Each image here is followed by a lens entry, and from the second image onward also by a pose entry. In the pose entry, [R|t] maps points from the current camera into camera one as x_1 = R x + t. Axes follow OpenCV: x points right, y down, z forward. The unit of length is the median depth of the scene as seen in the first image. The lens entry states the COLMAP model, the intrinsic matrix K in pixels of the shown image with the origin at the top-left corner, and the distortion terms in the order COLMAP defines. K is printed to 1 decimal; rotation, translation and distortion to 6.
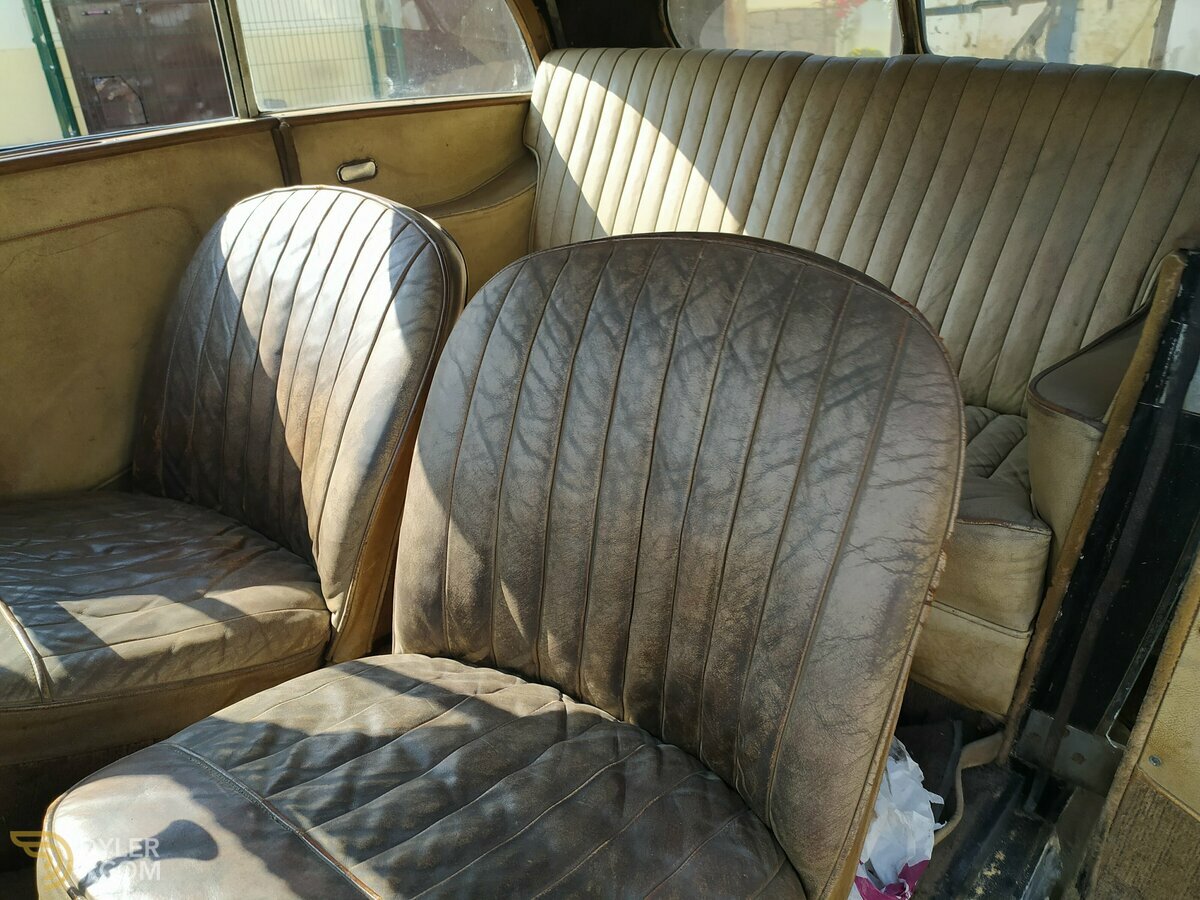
lens RADIAL K [[910.1, 0, 600.5], [0, 910.1, 452.9], [0, 0, 1]] dist [0.067345, -0.062676]
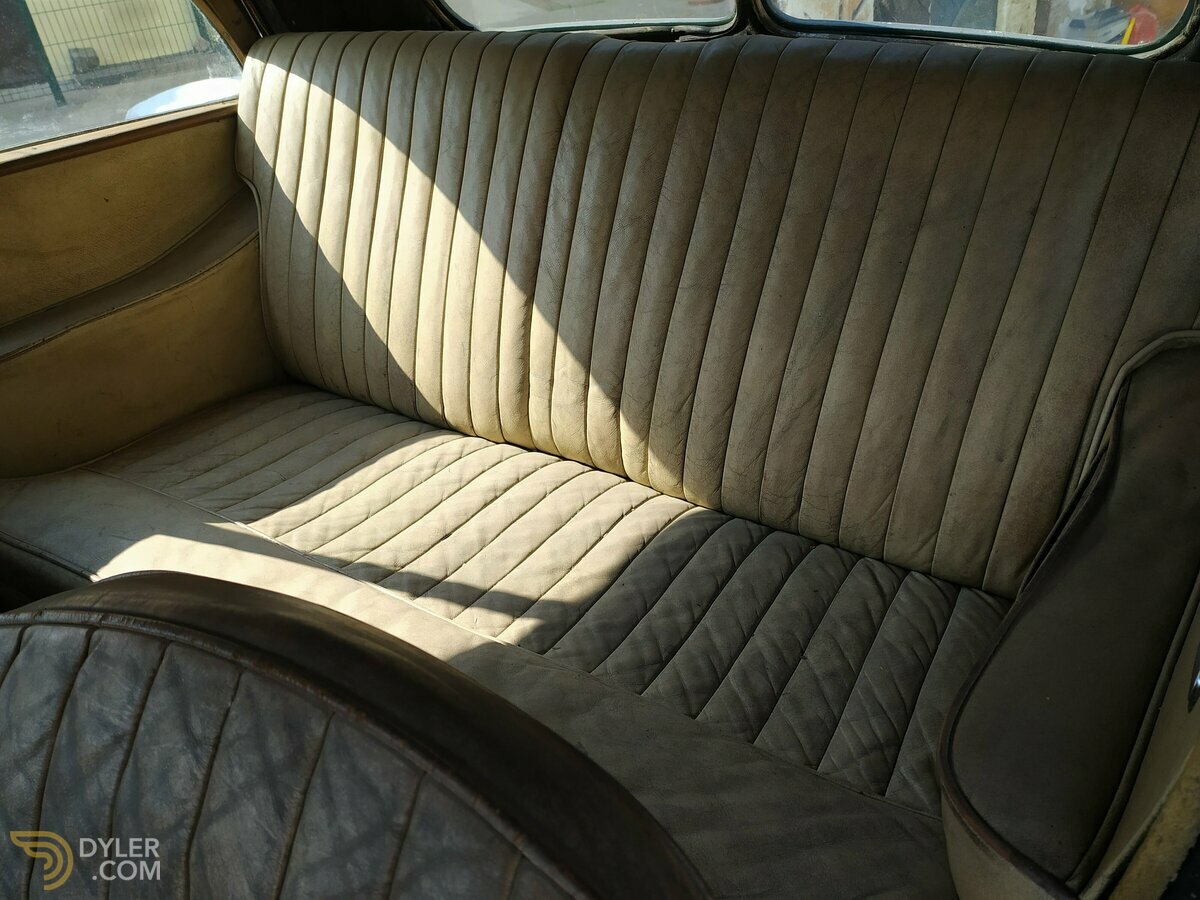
lens RADIAL K [[910.1, 0, 597.0], [0, 910.1, 448.3], [0, 0, 1]] dist [0.067345, -0.062676]
pose [[0.991536, -0.112400, 0.064979, 0.166109], [0.106027, 0.989874, 0.094380, -0.219166], [-0.074929, -0.086691, 0.993413, 0.326951]]
